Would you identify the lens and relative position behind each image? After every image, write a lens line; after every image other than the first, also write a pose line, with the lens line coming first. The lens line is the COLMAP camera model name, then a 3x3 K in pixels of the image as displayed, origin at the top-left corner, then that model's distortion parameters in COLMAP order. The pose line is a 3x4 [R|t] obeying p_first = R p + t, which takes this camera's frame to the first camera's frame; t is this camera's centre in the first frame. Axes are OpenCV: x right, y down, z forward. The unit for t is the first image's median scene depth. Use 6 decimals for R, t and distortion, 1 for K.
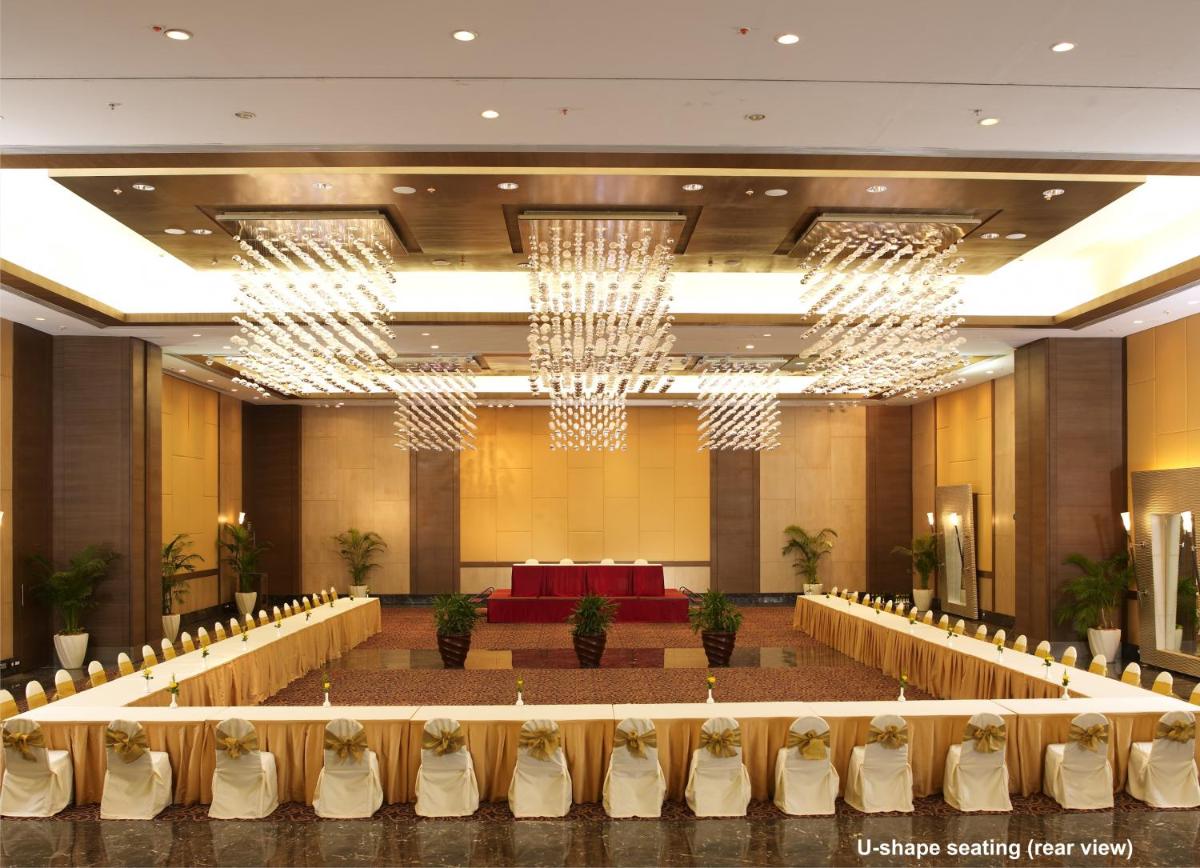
lens RADIAL K [[1566.2, 0, 600.0], [0, 1566.2, 434.0], [0, 0, 1]] dist [-0.067945, 0.017964]
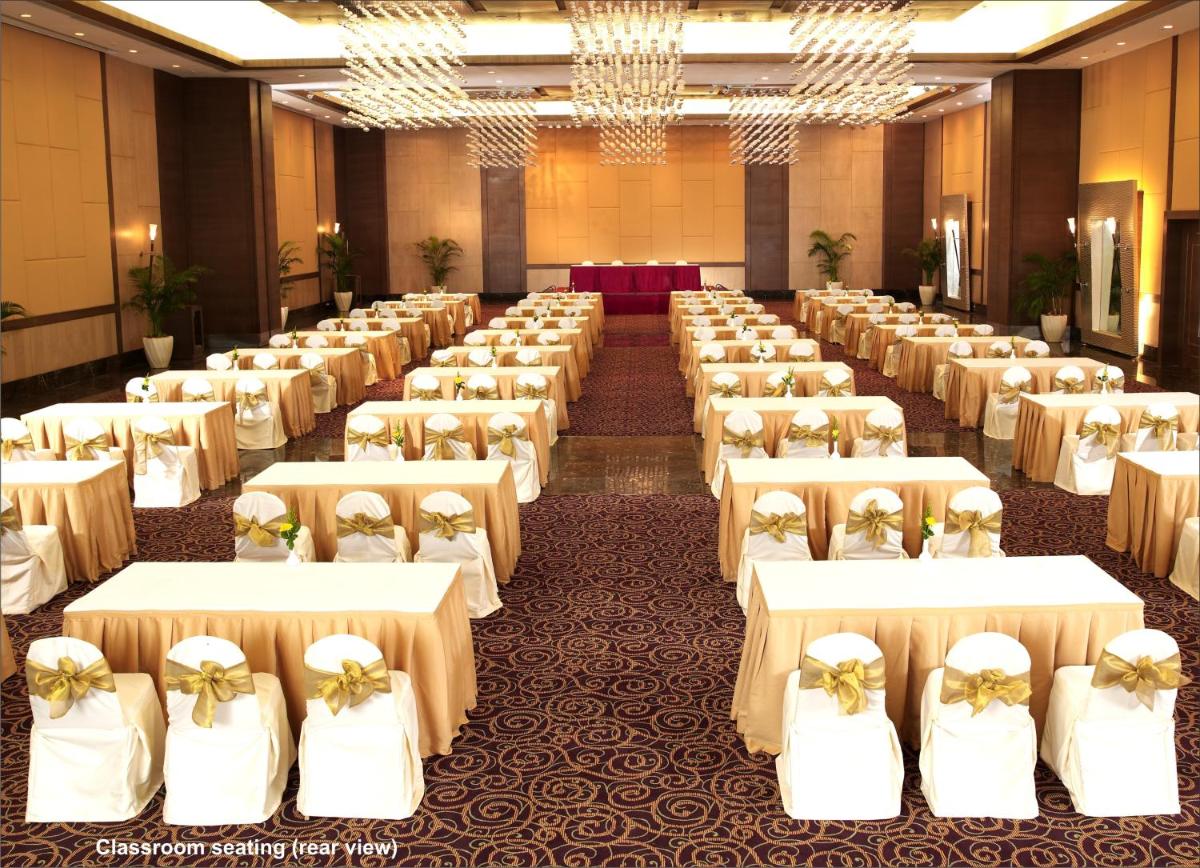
lens RADIAL K [[1566.2, 0, 600.0], [0, 1566.2, 434.0], [0, 0, 1]] dist [-0.067945, 0.017964]
pose [[0.998867, -0.001346, -0.047574, 0.022664], [0.010117, 0.982761, 0.184606, -0.008701], [0.046506, -0.184878, 0.981661, -0.177650]]
